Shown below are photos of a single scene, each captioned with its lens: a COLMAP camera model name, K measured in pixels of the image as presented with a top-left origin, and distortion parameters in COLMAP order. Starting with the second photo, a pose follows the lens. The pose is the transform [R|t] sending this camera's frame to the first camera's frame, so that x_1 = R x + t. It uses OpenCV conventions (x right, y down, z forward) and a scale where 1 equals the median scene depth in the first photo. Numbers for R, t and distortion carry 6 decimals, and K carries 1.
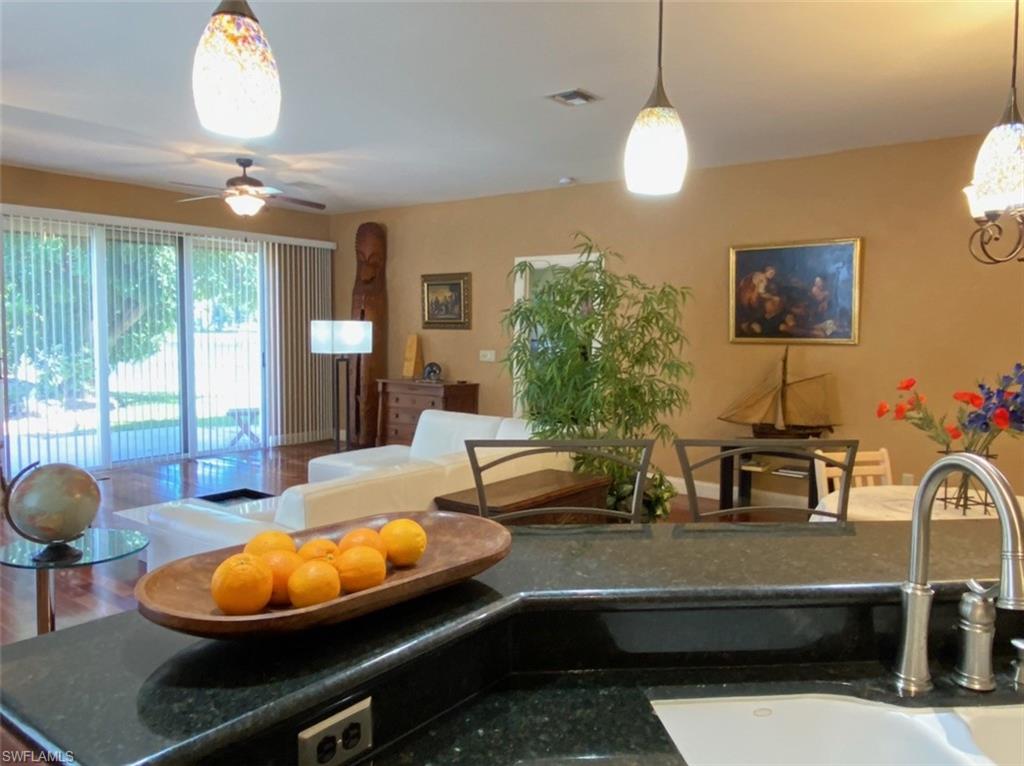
lens RADIAL K [[753.1, 0, 512.0], [0, 753.1, 383.0], [0, 0, 1]] dist [0.001469, 0.000611]
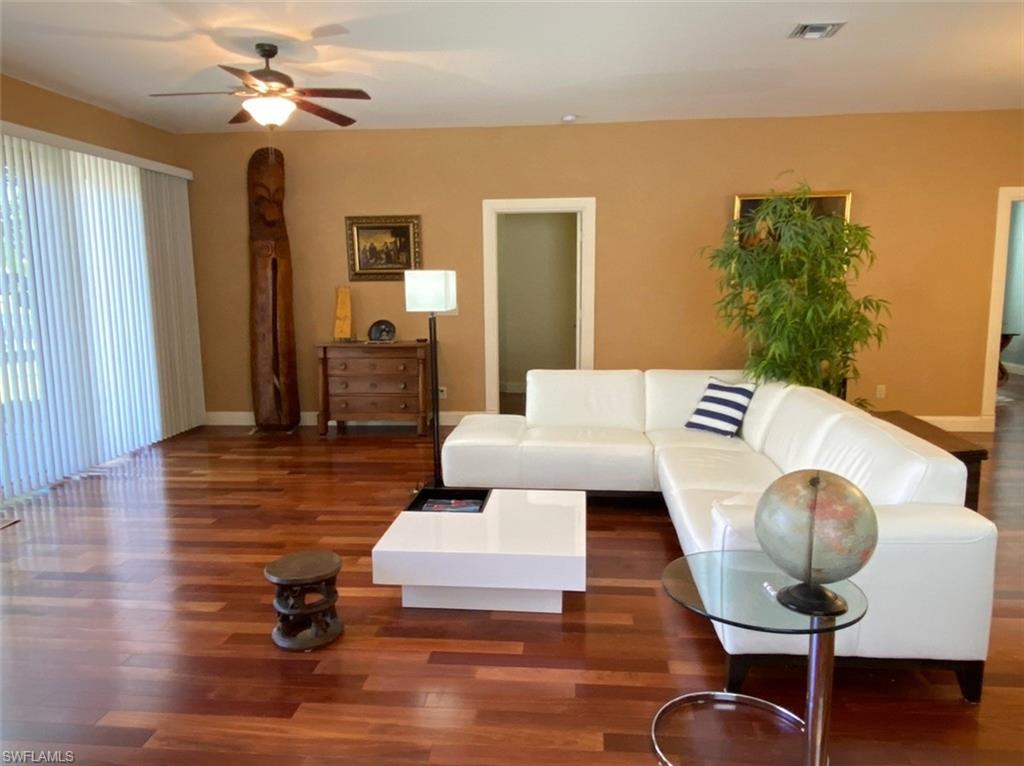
lens RADIAL K [[746.2, 0, 512.0], [0, 746.2, 383.0], [0, 0, 1]] dist [0.031865, 0.000440]
pose [[0.845398, -0.093958, 0.525809, -0.430222], [0.060063, 0.994886, 0.081207, -0.016217], [-0.530750, -0.037071, 0.846717, 0.196078]]
